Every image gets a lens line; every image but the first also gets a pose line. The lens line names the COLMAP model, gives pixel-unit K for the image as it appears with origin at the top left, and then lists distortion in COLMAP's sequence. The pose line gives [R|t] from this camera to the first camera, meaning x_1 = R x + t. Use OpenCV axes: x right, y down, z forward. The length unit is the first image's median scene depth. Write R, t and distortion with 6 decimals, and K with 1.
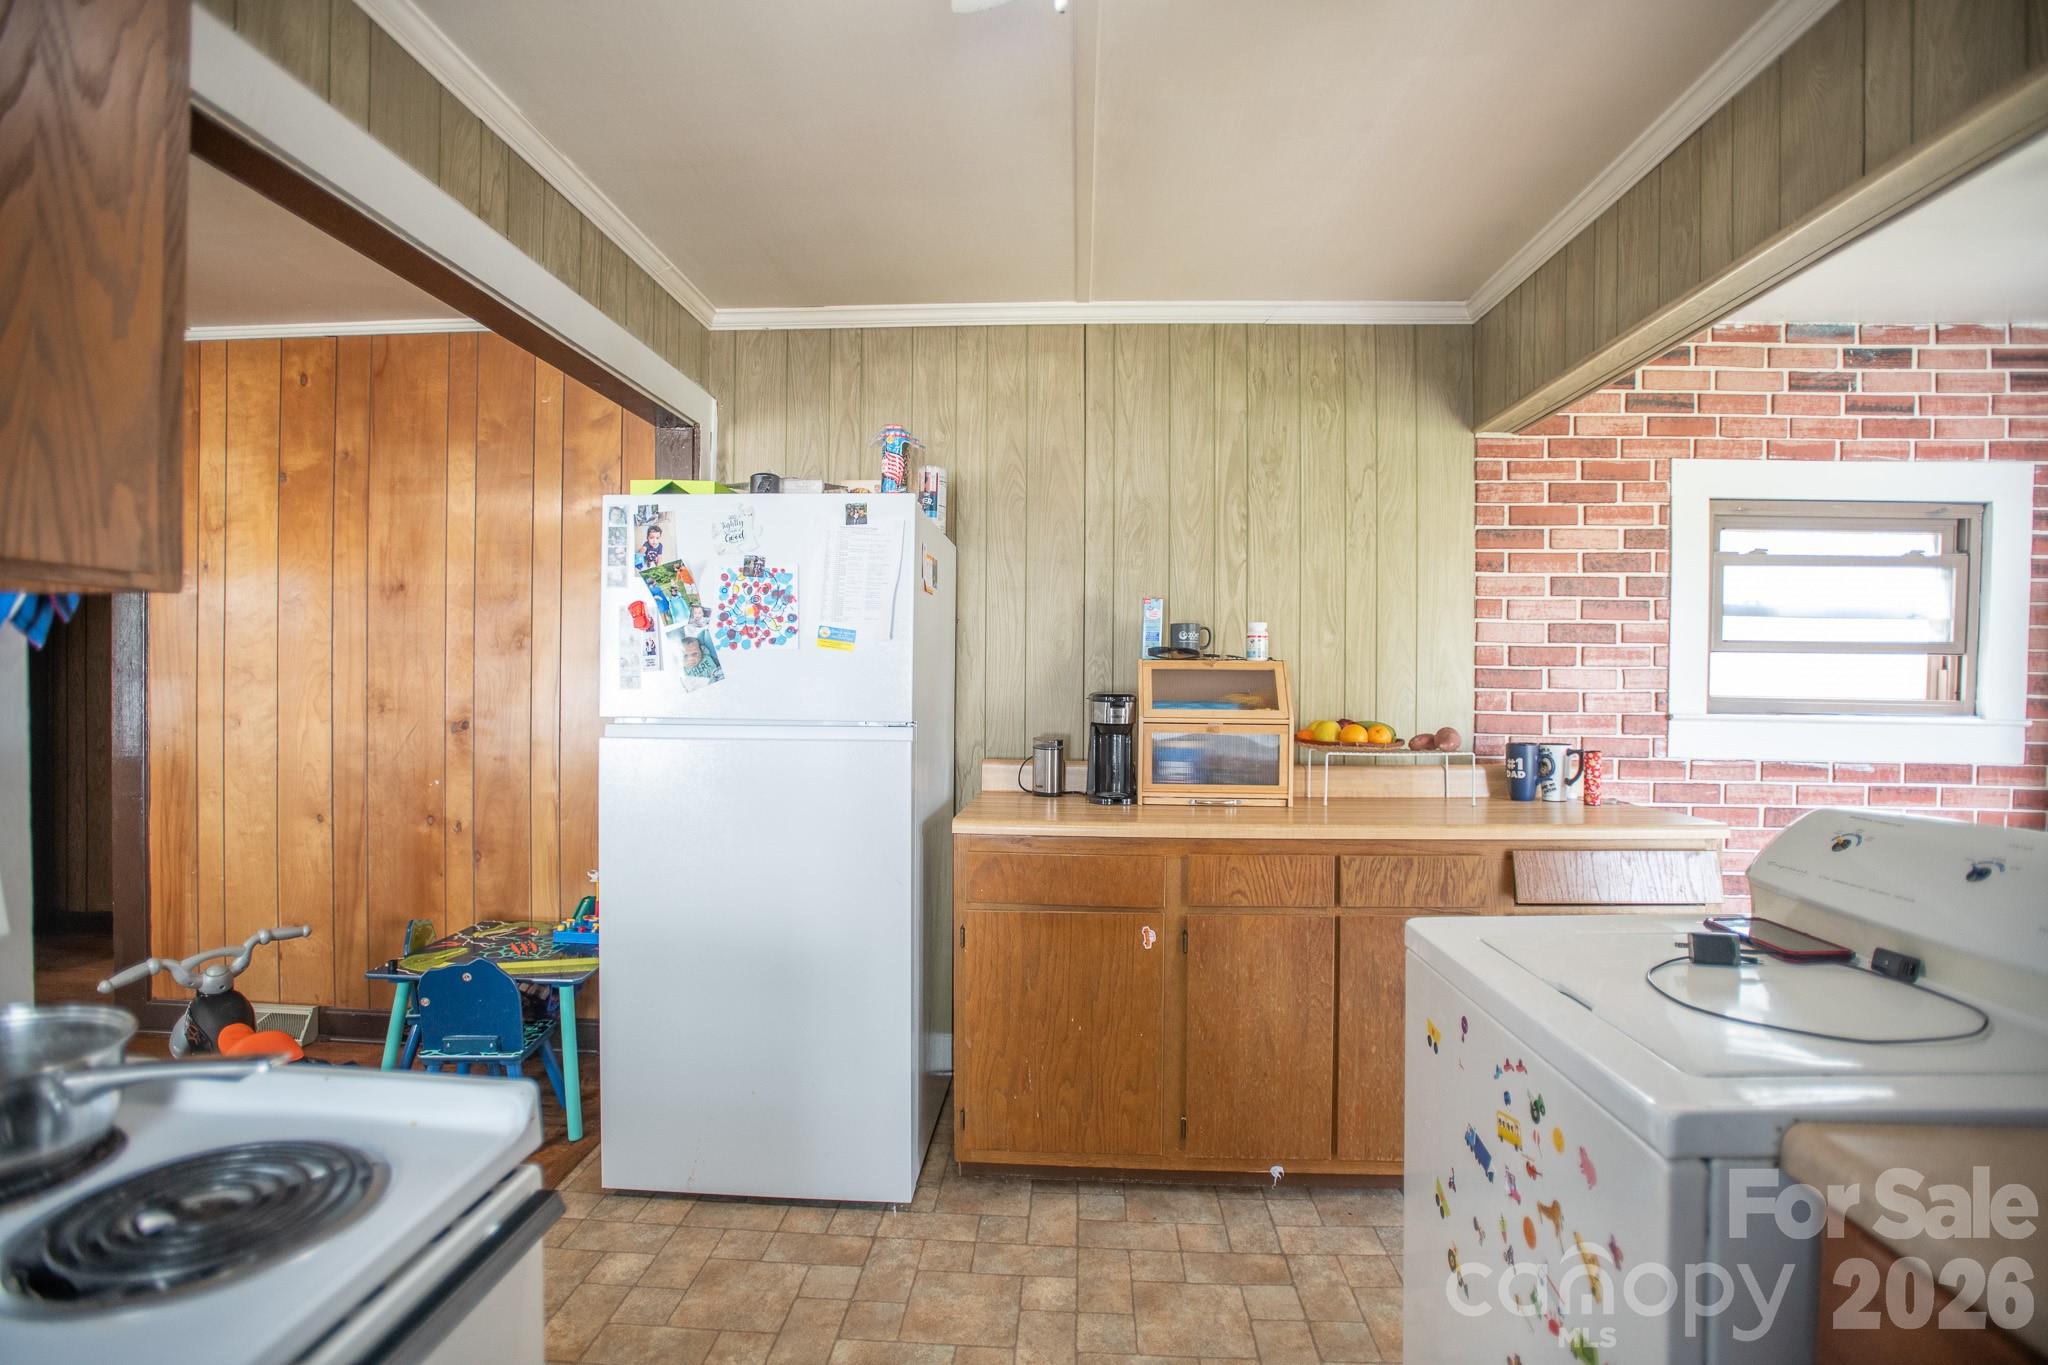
lens RADIAL K [[981.9, 0, 1028.0], [0, 981.9, 682.9], [0, 0, 1]] dist [-0.071141, 0.029154]
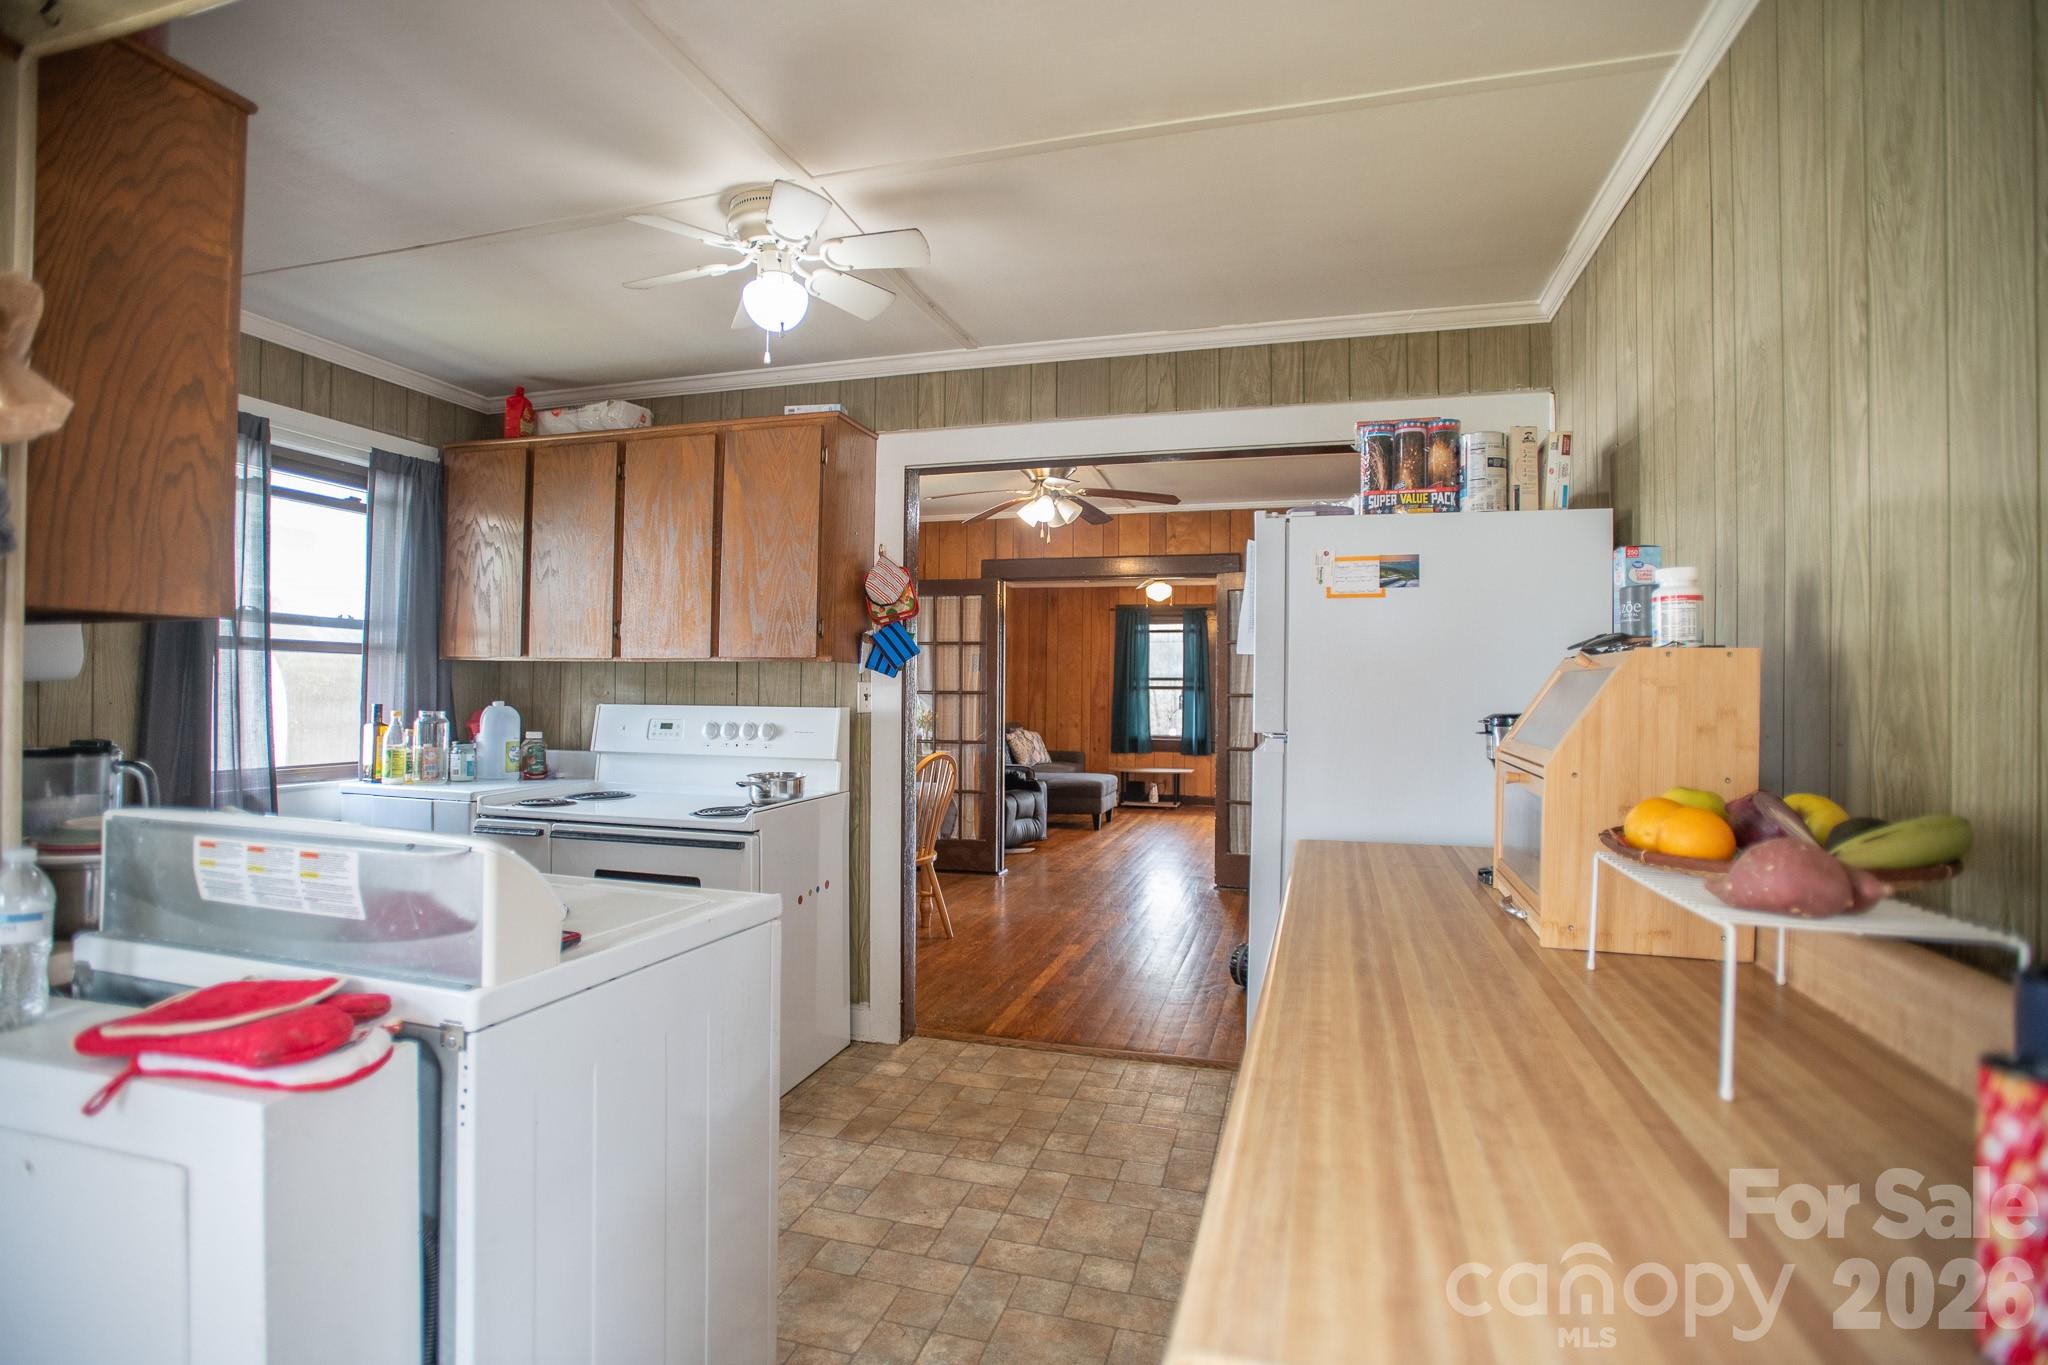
lens RADIAL K [[981.9, 0, 1028.0], [0, 981.9, 682.9], [0, 0, 1]] dist [-0.071141, 0.029154]
pose [[-0.223966, -0.016327, -0.974460, 0.716501], [-0.015521, 0.999793, -0.013184, 0.003887], [0.974473, 0.012172, -0.224173, 0.761817]]
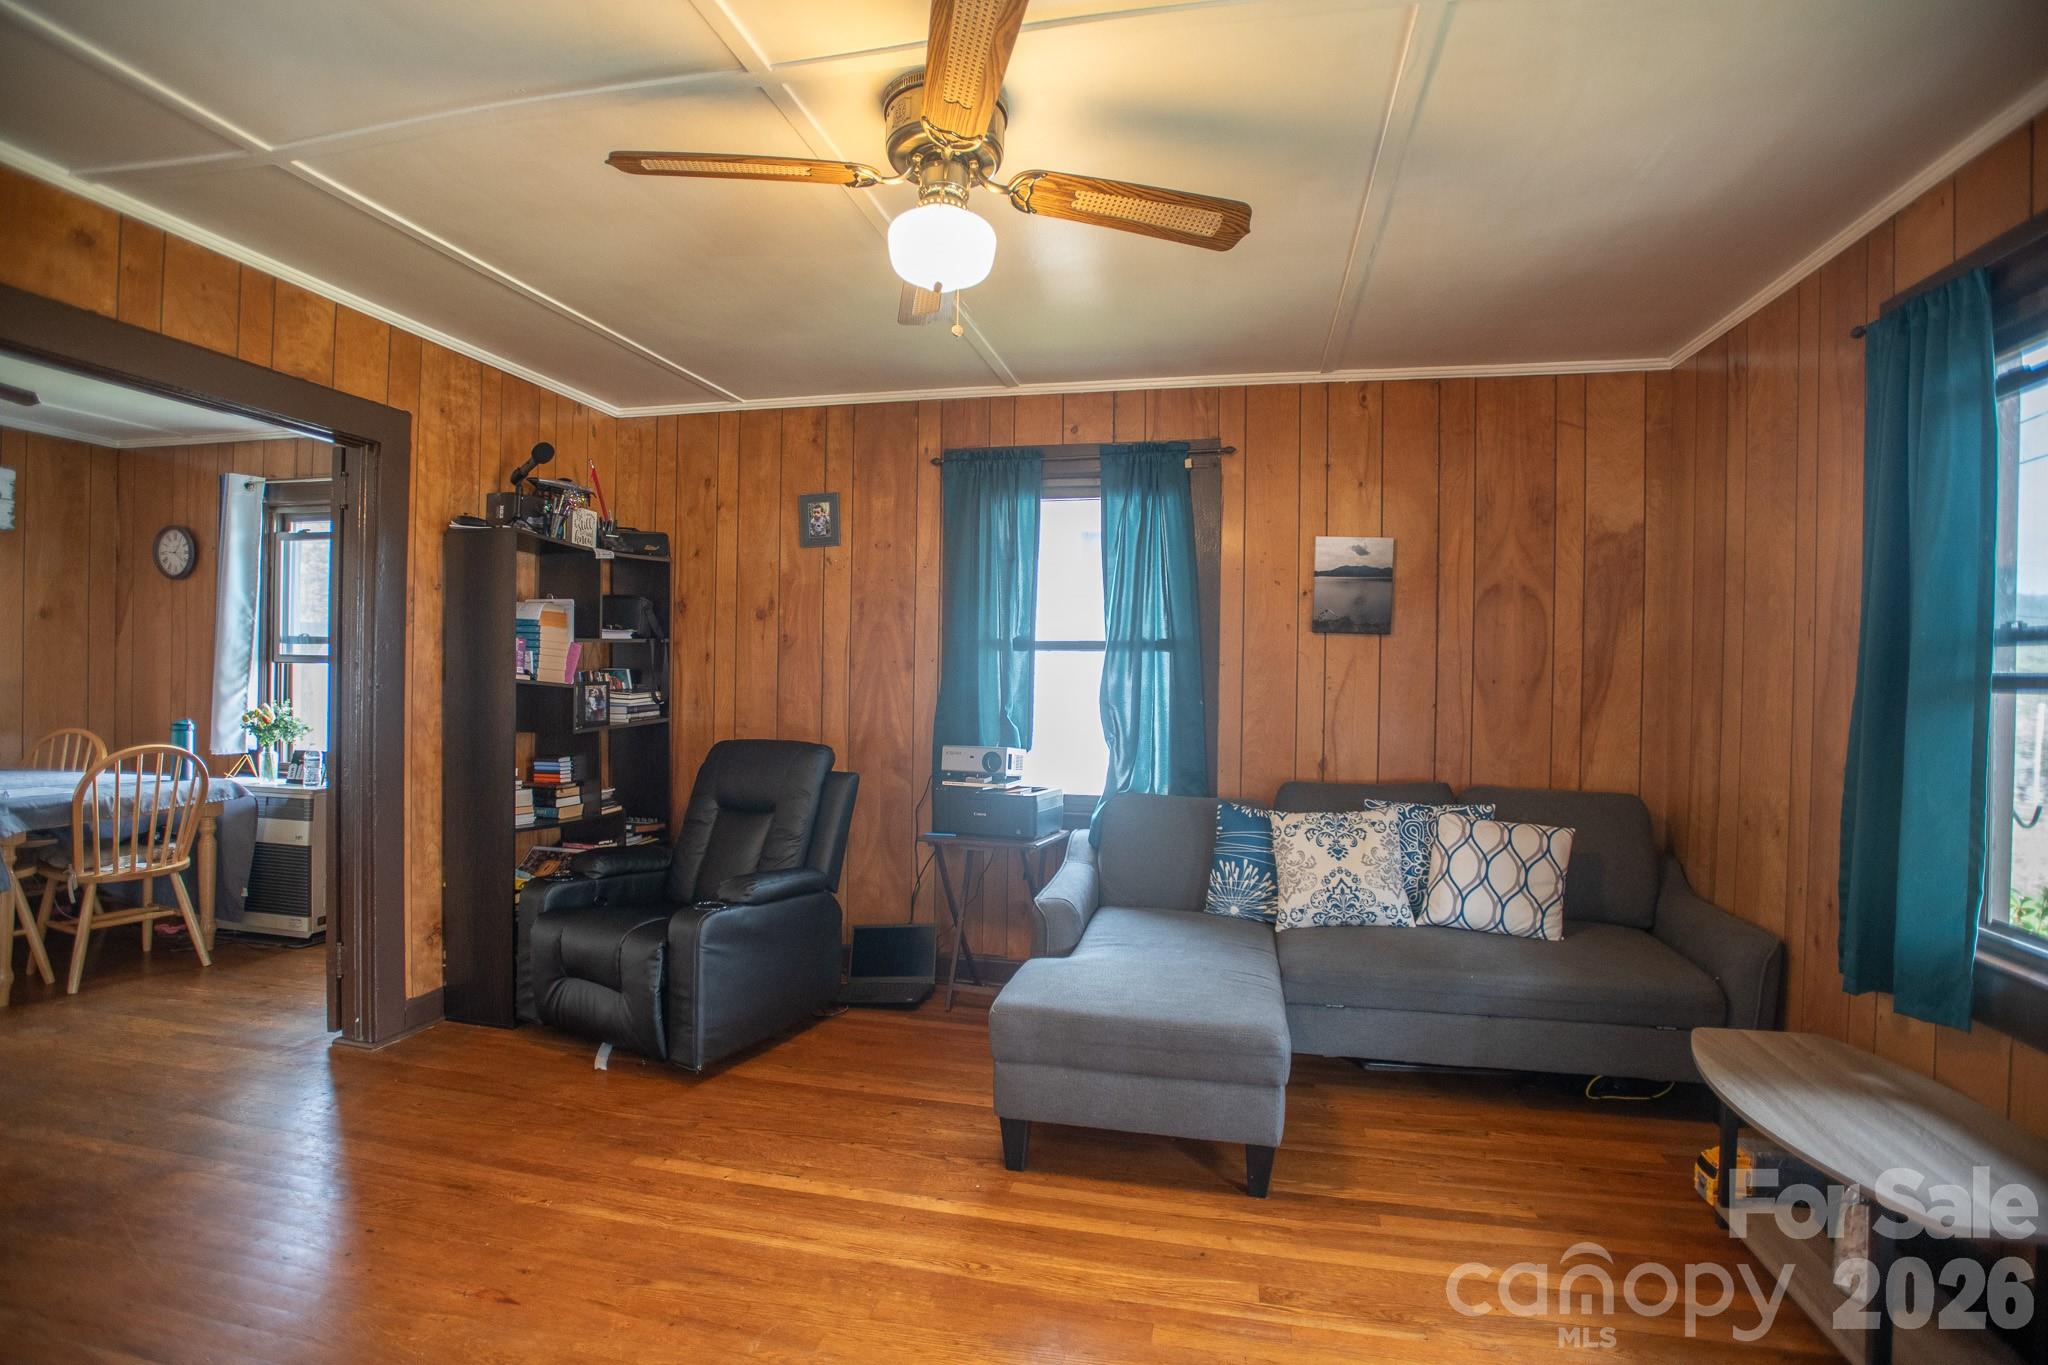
lens RADIAL K [[981.9, 0, 1028.0], [0, 981.9, 682.9], [0, 0, 1]] dist [-0.071141, 0.029154]
pose [[-0.986626, -0.025020, 0.161071, -2.348398], [-0.022999, 0.999632, 0.014401, -0.027633], [-0.161372, 0.010504, -0.986838, 1.128920]]
